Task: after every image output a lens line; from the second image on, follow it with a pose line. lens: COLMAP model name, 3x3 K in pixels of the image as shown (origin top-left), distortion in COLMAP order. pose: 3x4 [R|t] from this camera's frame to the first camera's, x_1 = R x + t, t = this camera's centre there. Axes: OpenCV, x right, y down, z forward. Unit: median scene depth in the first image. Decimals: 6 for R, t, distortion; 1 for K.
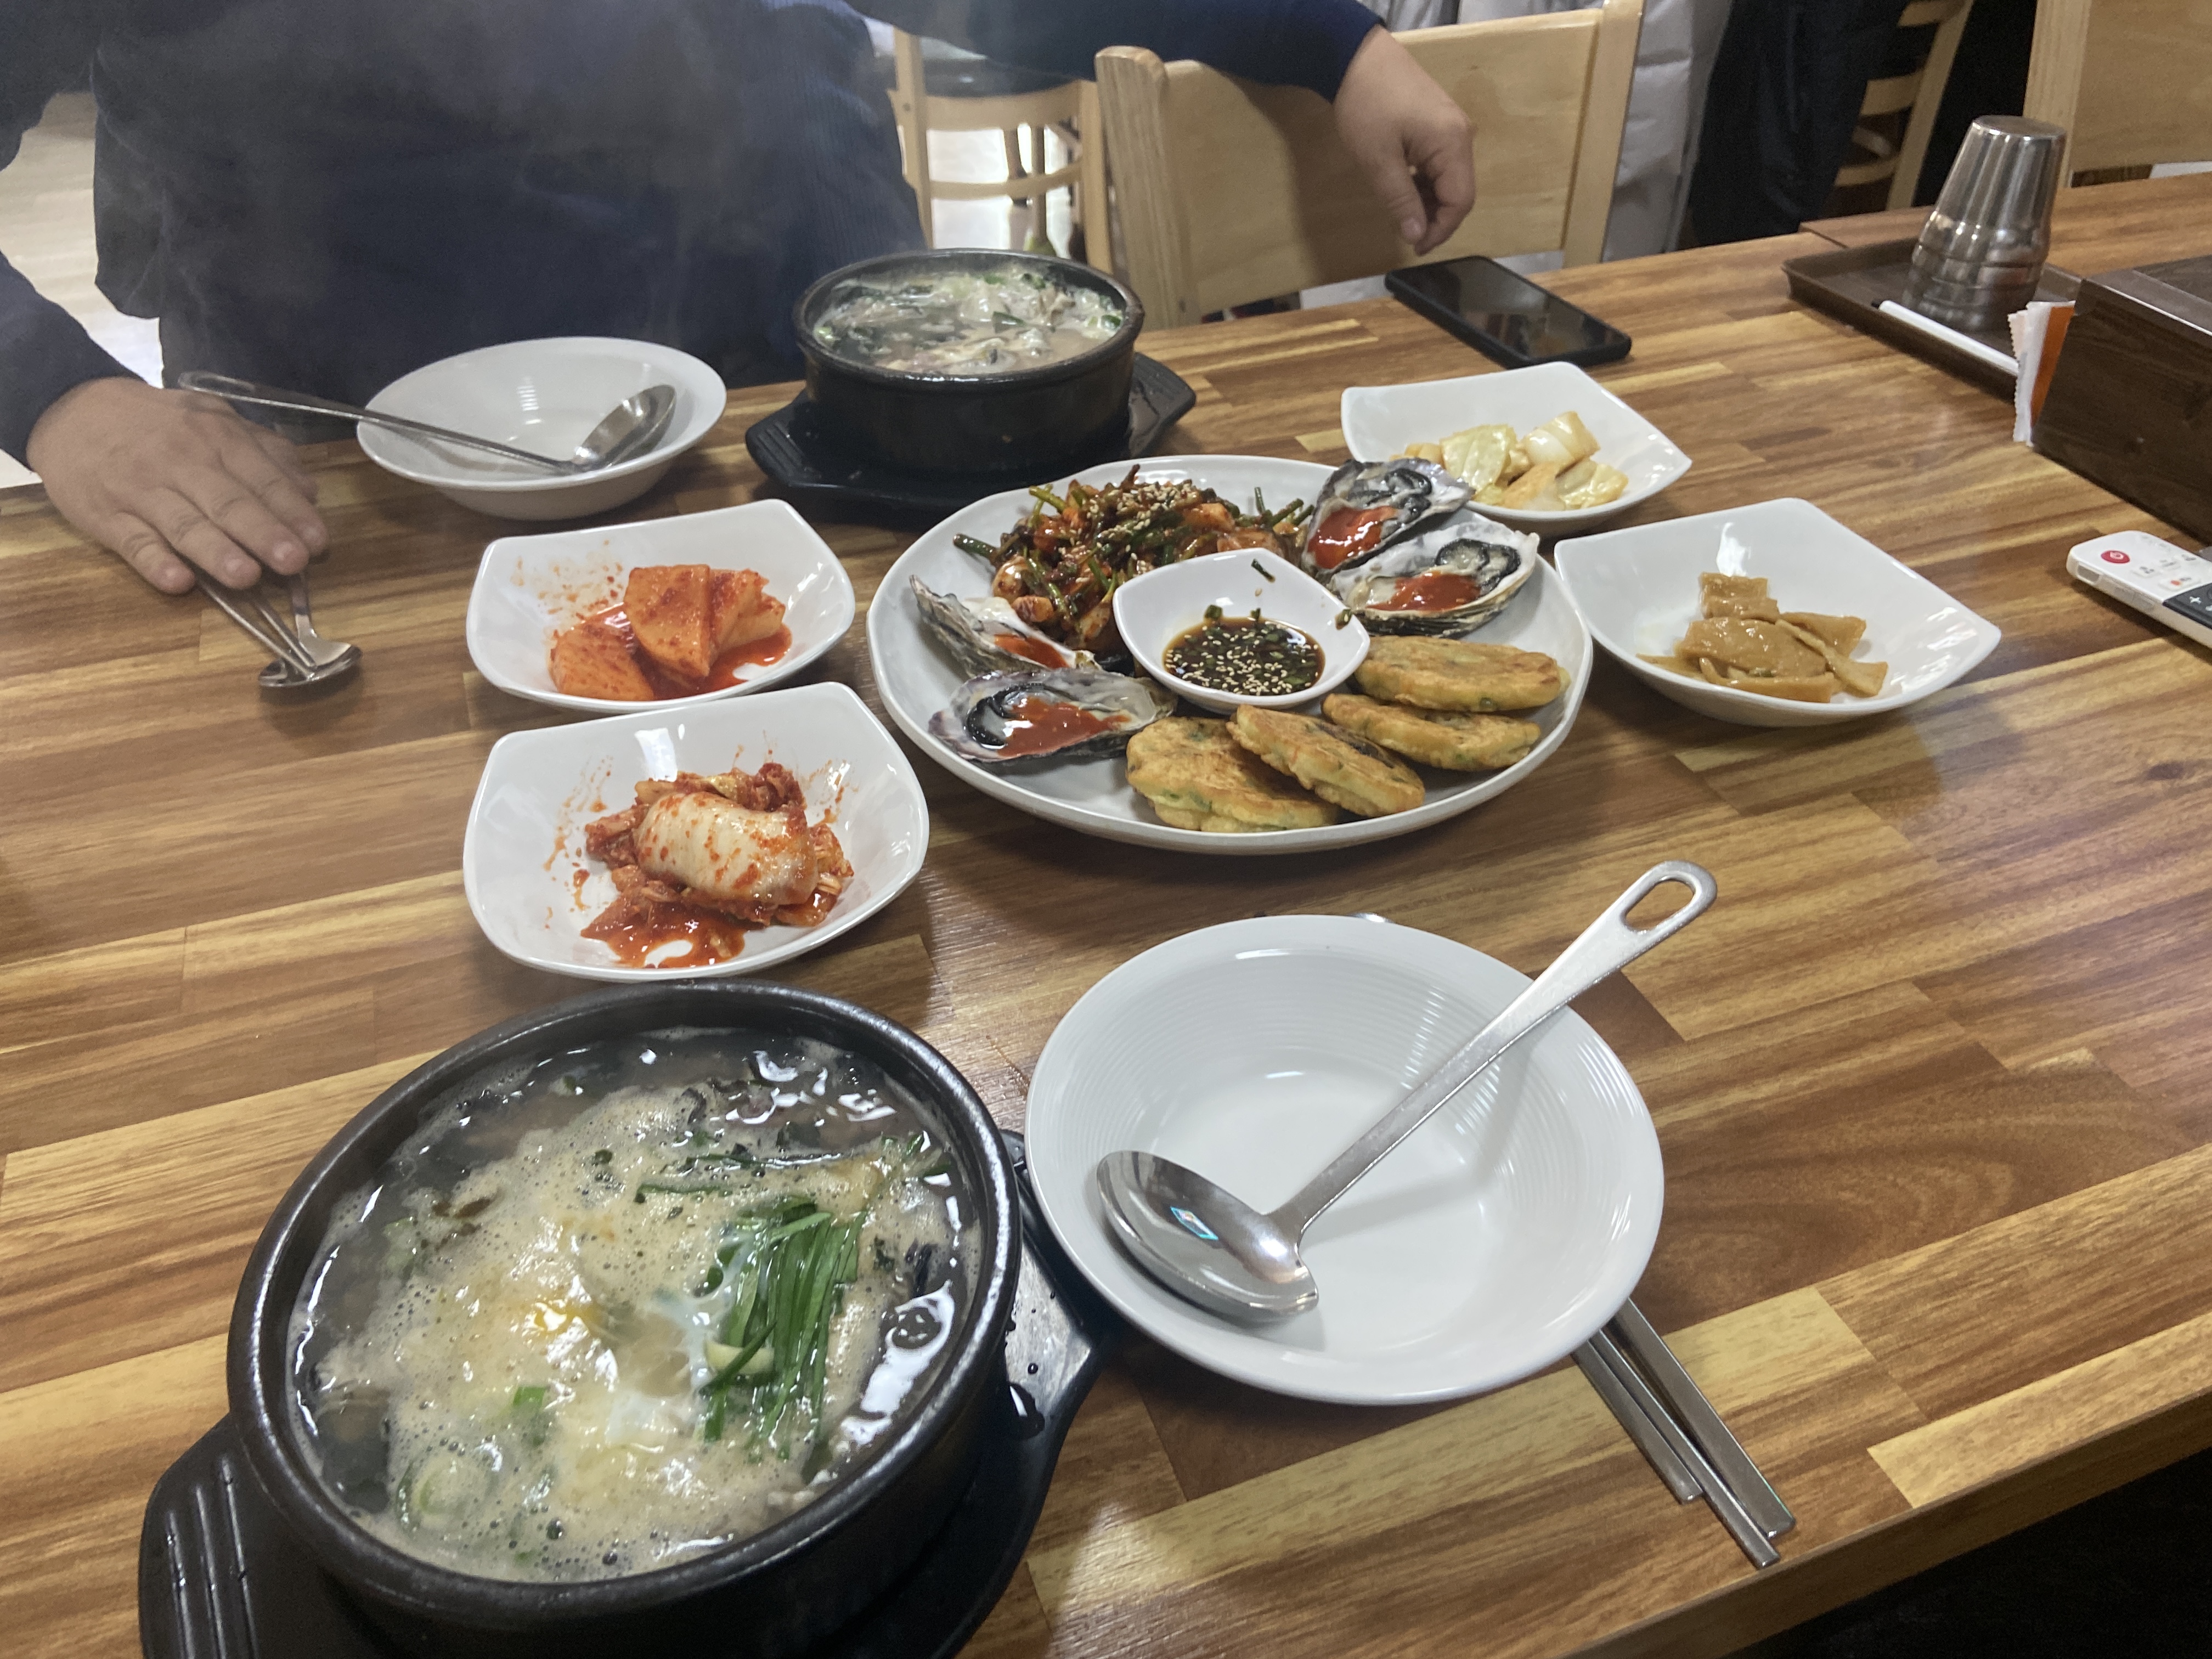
lens RADIAL K [[1677.5, 0, 1099.3], [0, 1677.5, 800.2], [0, 0, 1]] dist [0.120783, -0.161264]
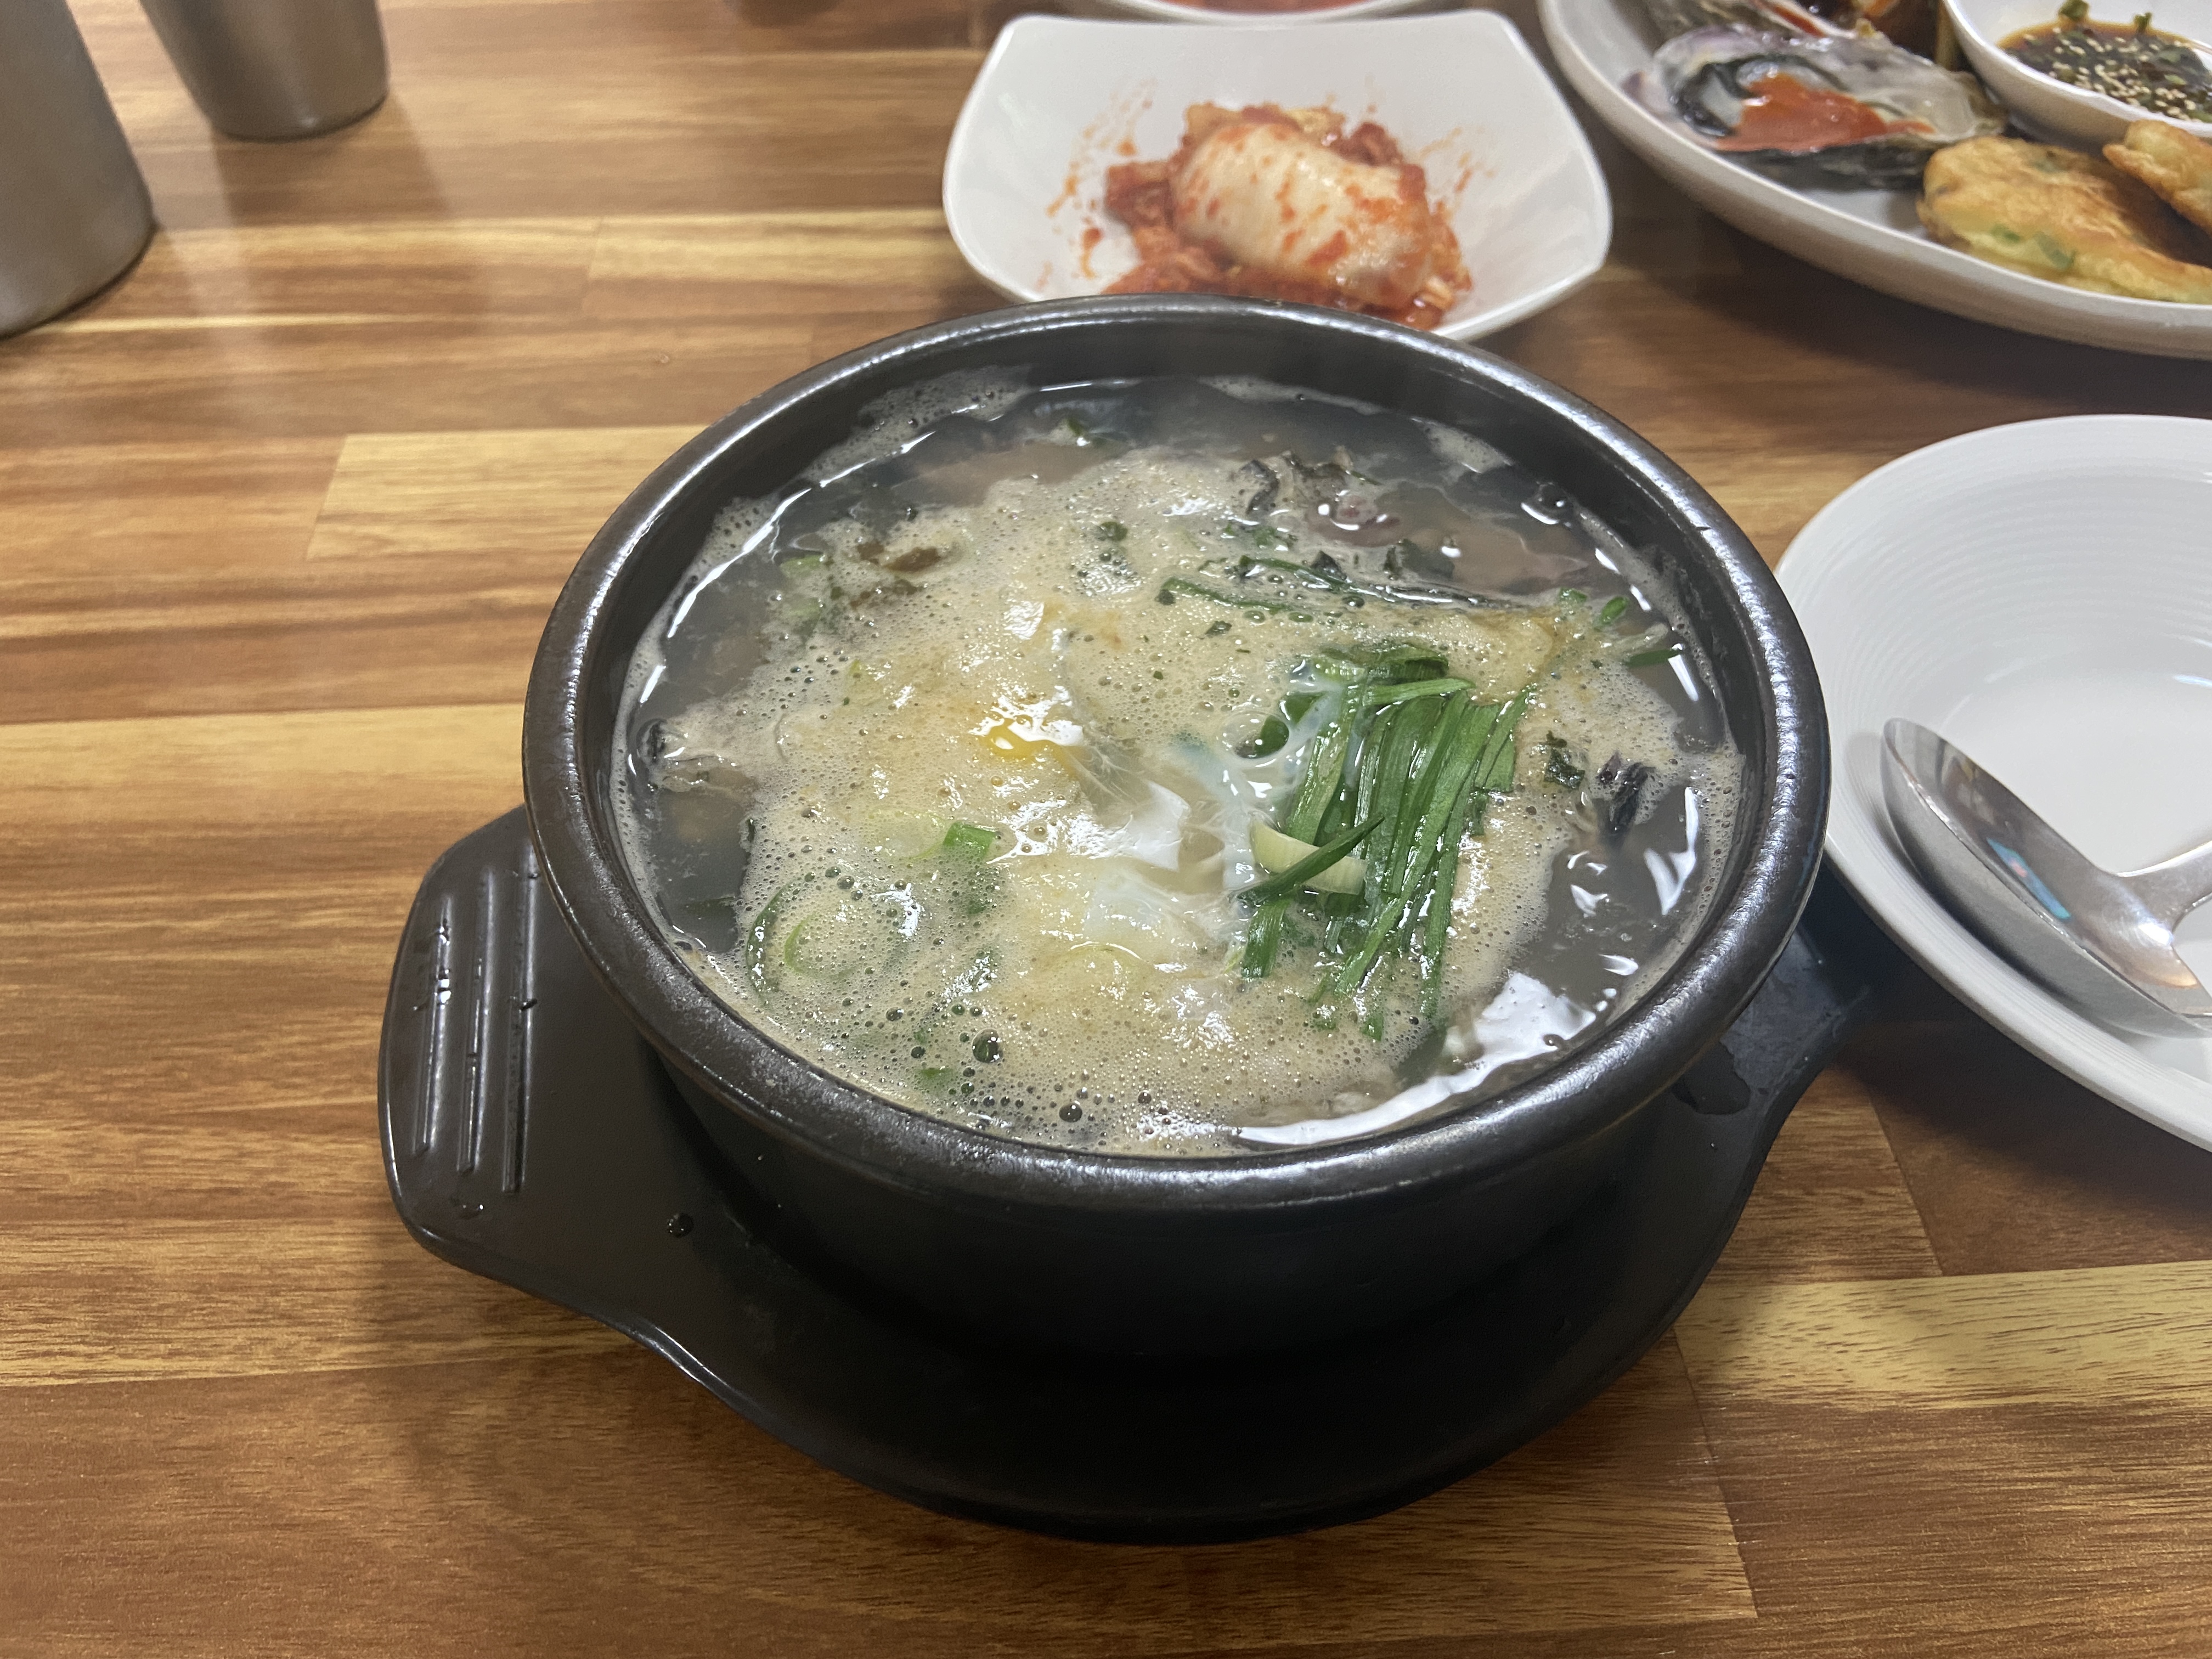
lens RADIAL K [[1704.3, 0, 1114.5], [0, 1704.3, 827.1], [0, 0, 1]] dist [0.112250, -0.143003]
pose [[0.956441, 0.216909, -0.195372, -0.091006], [-0.171777, 0.959303, 0.224121, 0.109440], [0.236035, -0.180798, 0.954777, 0.237044]]
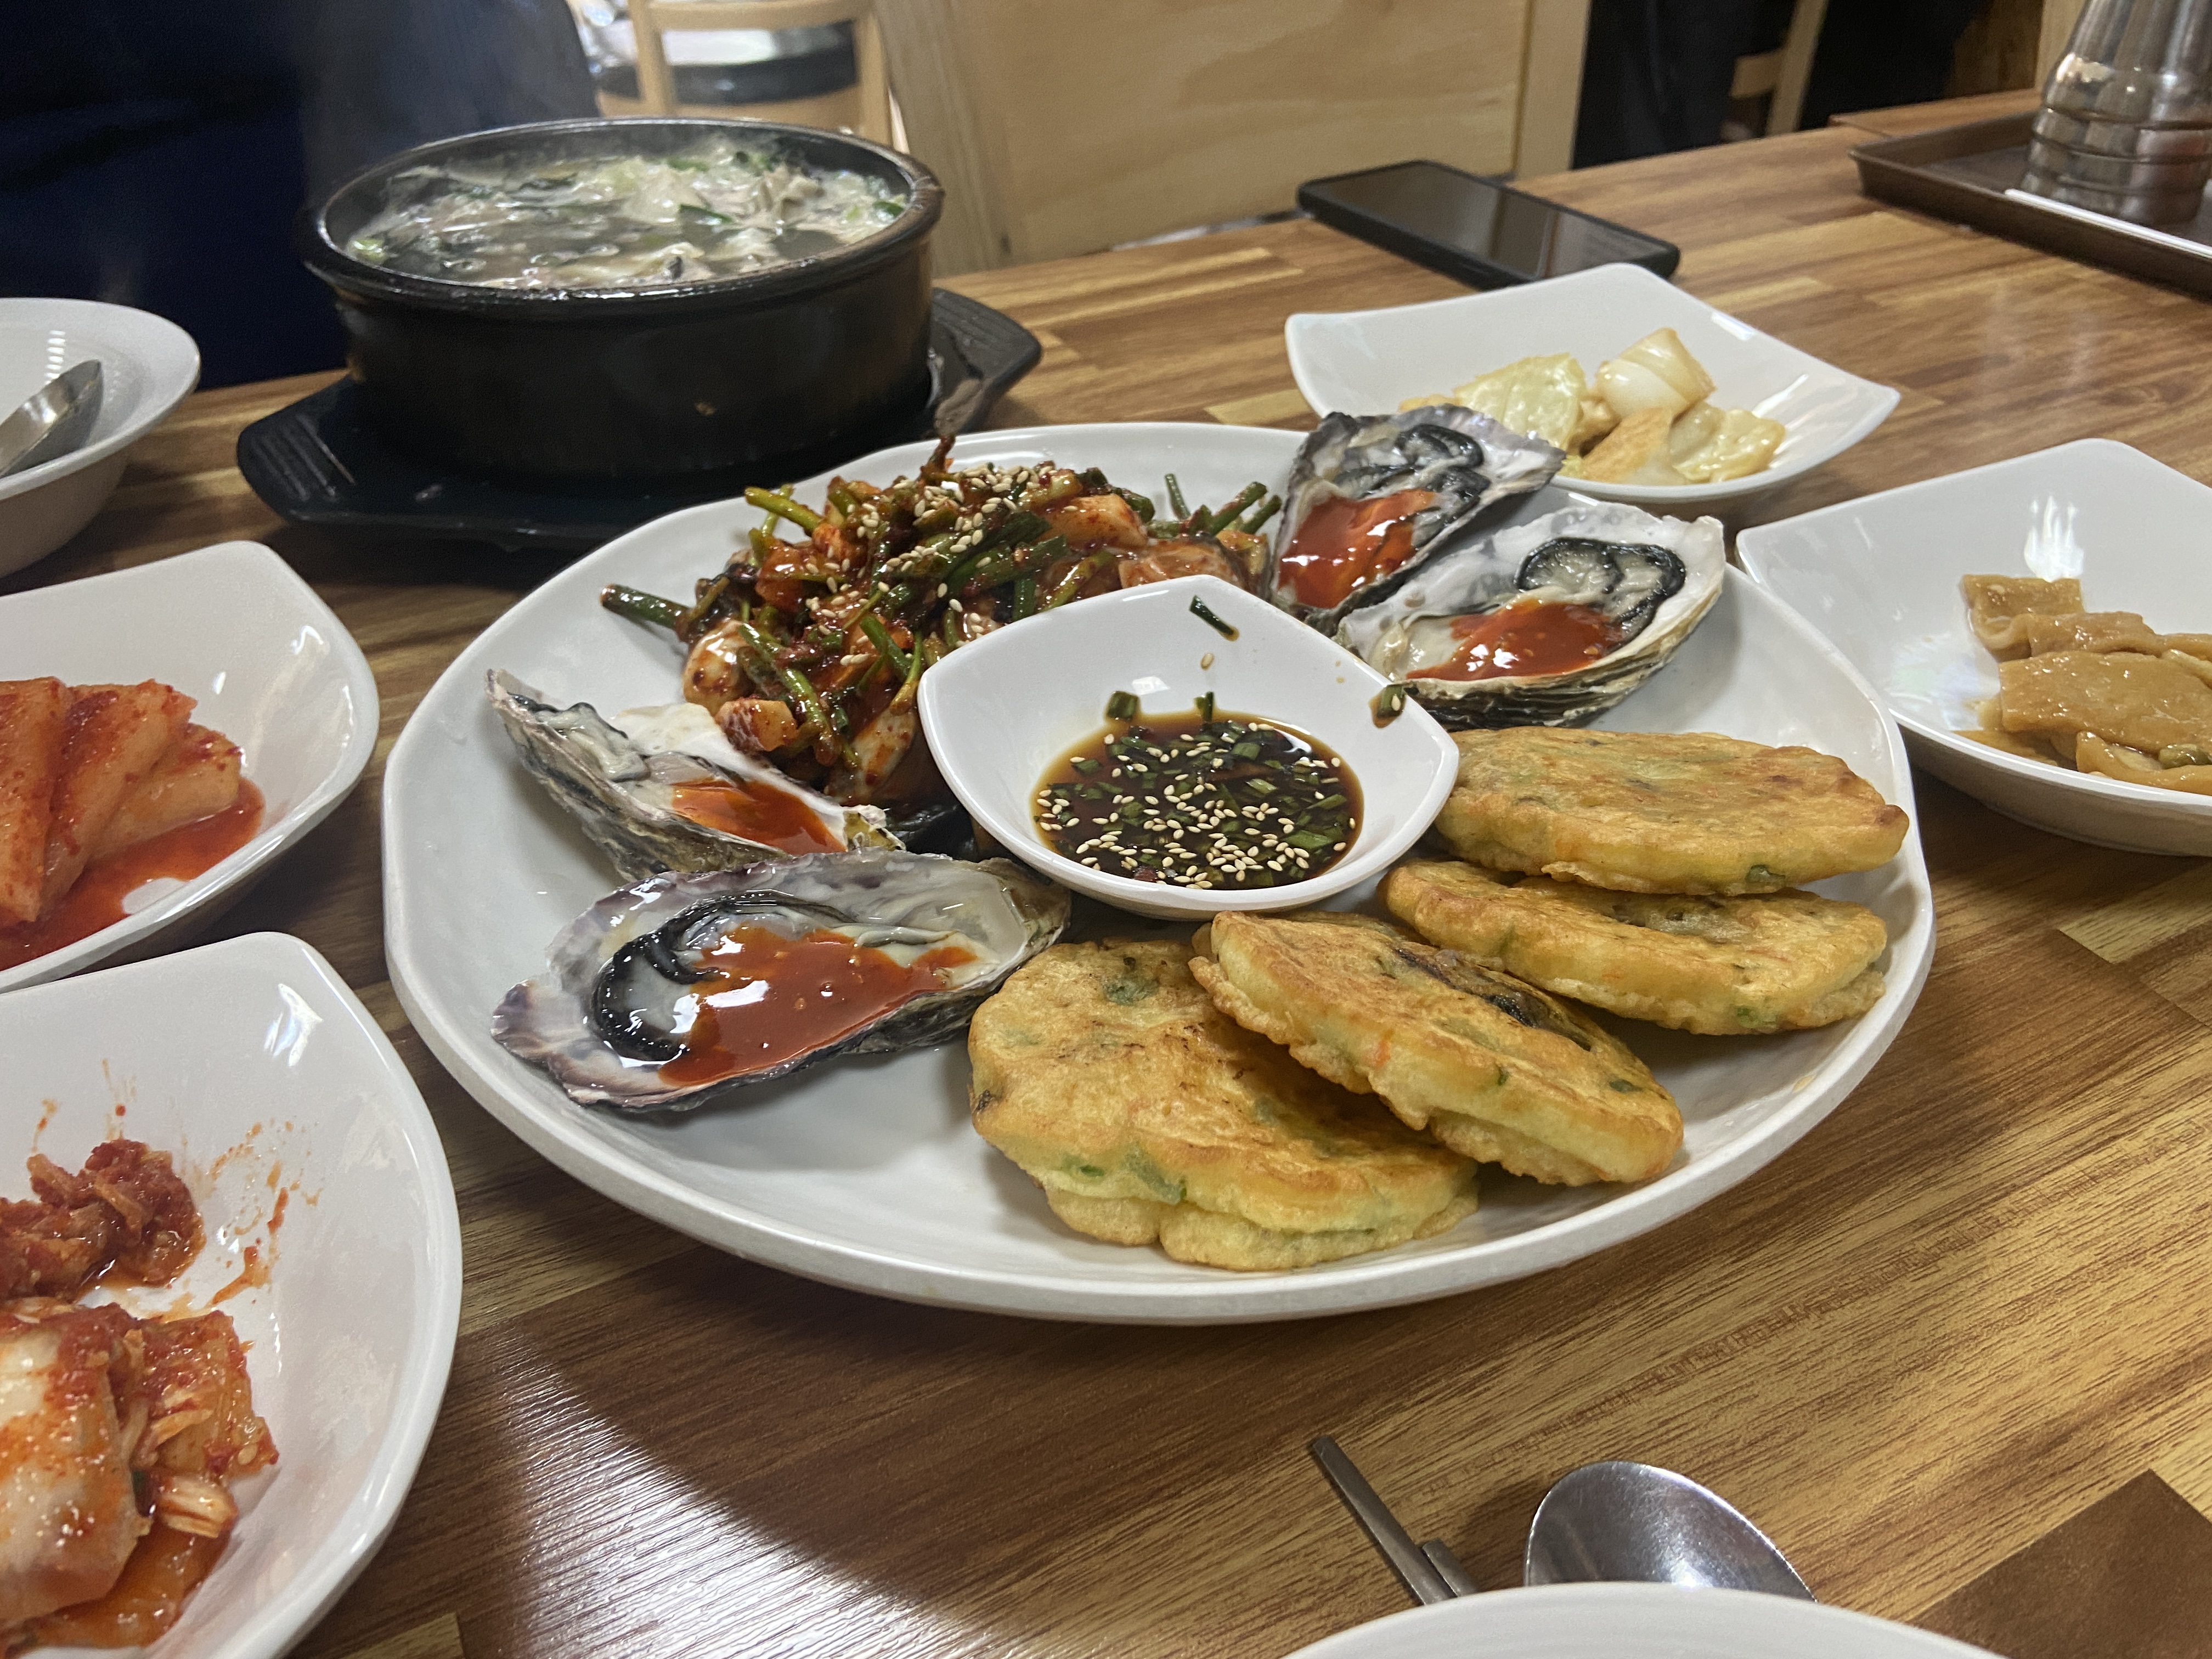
lens RADIAL K [[1704.3, 0, 1114.5], [0, 1704.3, 827.1], [0, 0, 1]] dist [0.112250, -0.143003]
pose [[0.992495, -0.074913, 0.096654, 0.014405], [0.077596, 0.996689, -0.024304, -0.067704], [-0.094514, 0.031621, 0.995021, 0.526175]]
